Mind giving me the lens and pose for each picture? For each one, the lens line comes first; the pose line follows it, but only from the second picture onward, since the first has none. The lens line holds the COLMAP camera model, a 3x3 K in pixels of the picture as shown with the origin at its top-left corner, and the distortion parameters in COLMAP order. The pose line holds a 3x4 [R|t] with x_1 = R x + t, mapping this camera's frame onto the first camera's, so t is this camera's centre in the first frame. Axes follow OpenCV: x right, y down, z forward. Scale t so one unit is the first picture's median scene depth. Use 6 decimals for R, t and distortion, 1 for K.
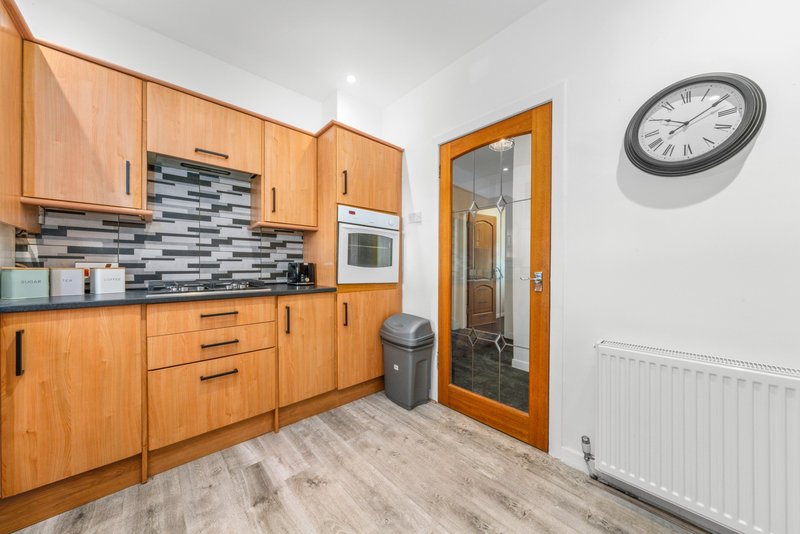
lens RADIAL K [[277.6, 0, 399.1], [0, 277.6, 267.7], [0, 0, 1]] dist [0.000641, 0.000122]
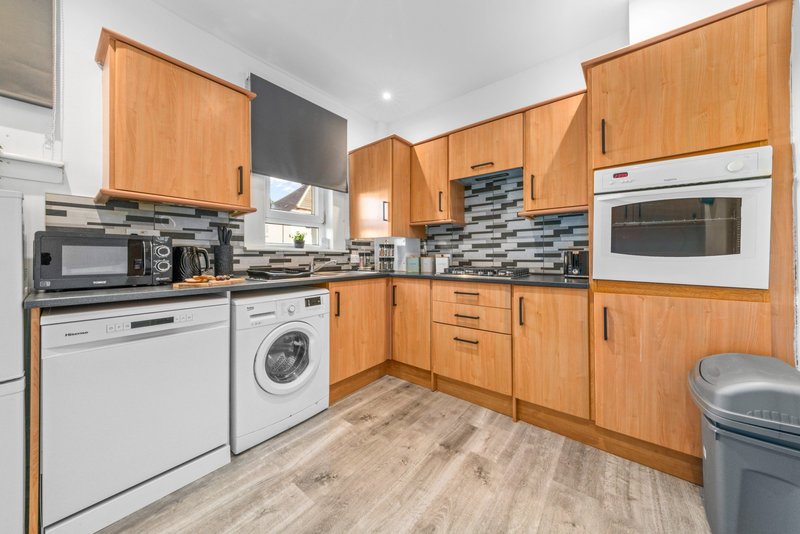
lens RADIAL K [[277.6, 0, 395.7], [0, 277.6, 255.1], [0, 0, 1]] dist [0.000641, 0.000122]
pose [[0.140548, -0.007060, -0.990049, 0.520096], [-0.000719, 0.999974, -0.007233, 0.000962], [0.990074, 0.001728, 0.140539, 0.453918]]
